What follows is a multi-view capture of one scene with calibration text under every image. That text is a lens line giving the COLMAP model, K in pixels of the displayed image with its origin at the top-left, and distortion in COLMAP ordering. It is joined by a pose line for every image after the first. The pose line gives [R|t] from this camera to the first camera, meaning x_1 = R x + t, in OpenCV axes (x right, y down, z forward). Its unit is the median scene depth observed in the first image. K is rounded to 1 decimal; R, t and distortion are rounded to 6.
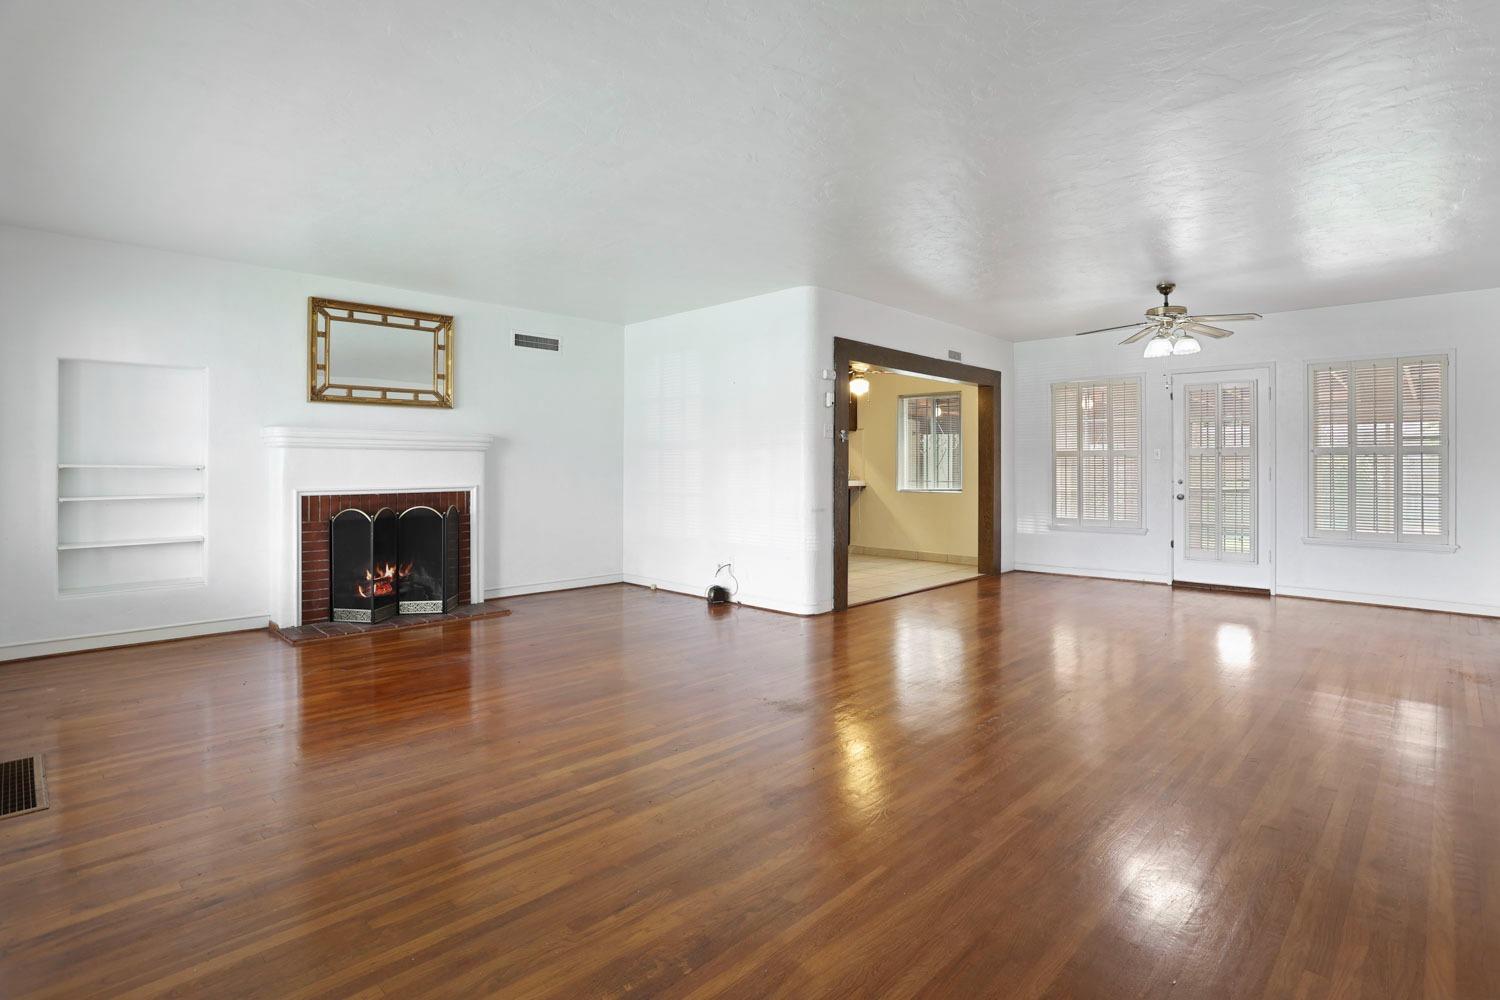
lens RADIAL K [[741.3, 0, 752.2], [0, 741.3, 487.7], [0, 0, 1]] dist [-0.046243, 0.011508]
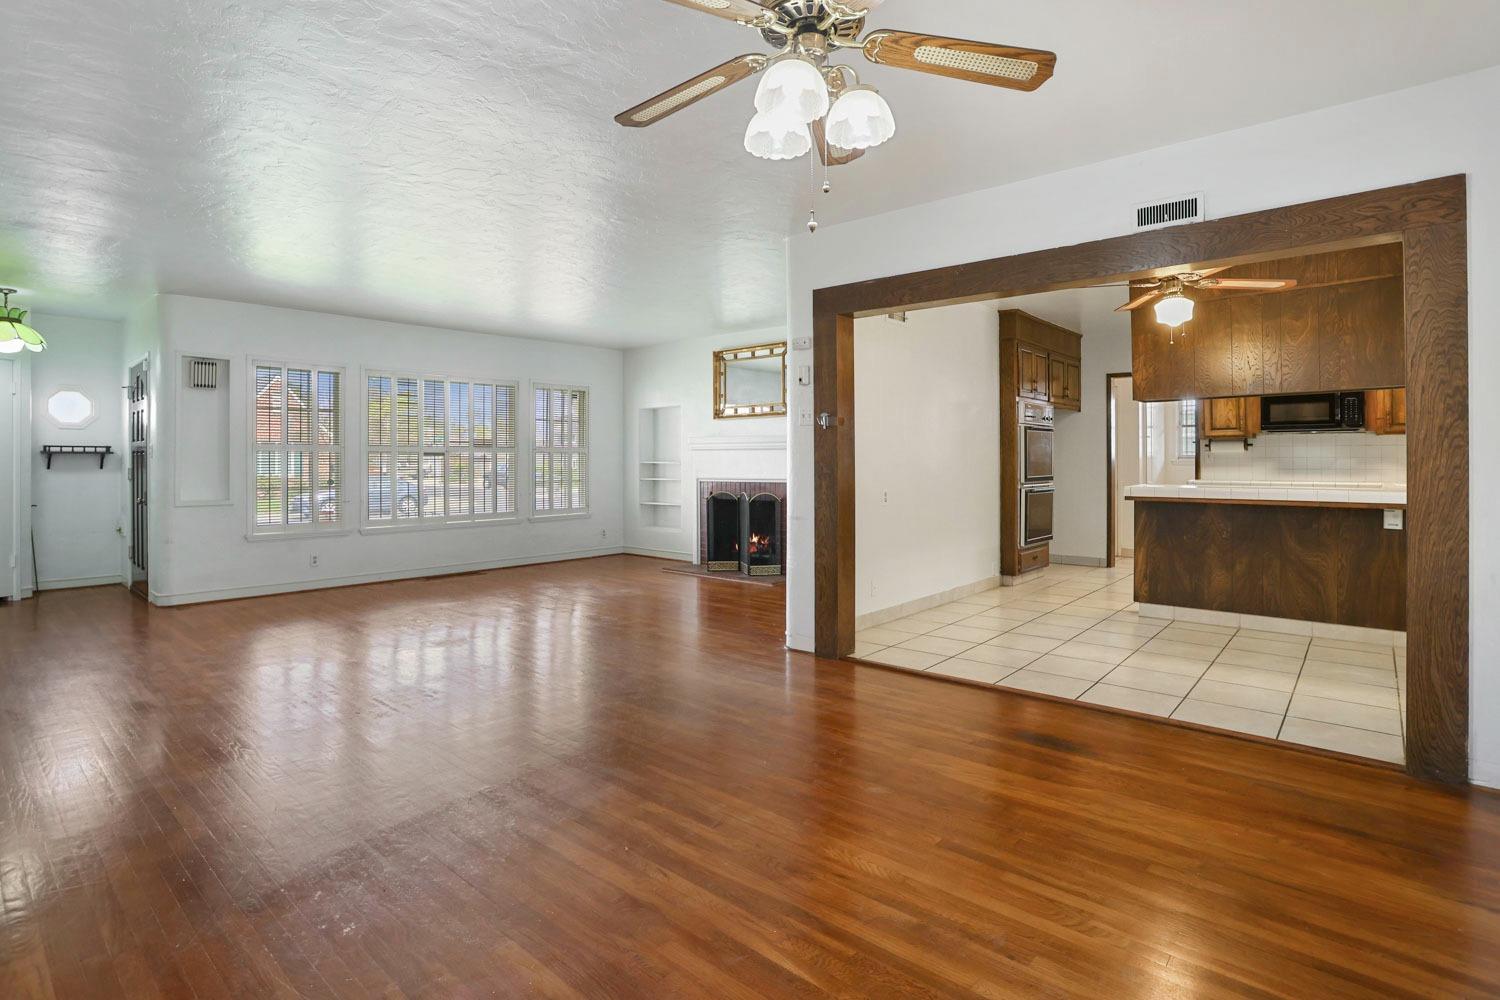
lens RADIAL K [[741.3, 0, 788.5], [0, 741.3, 460.7], [0, 0, 1]] dist [-0.046243, 0.011508]
pose [[0.090376, 0.001886, -0.995906, 0.935314], [-0.017684, 0.999844, 0.000288, -0.034238], [0.995751, 0.017585, 0.090395, 0.992572]]
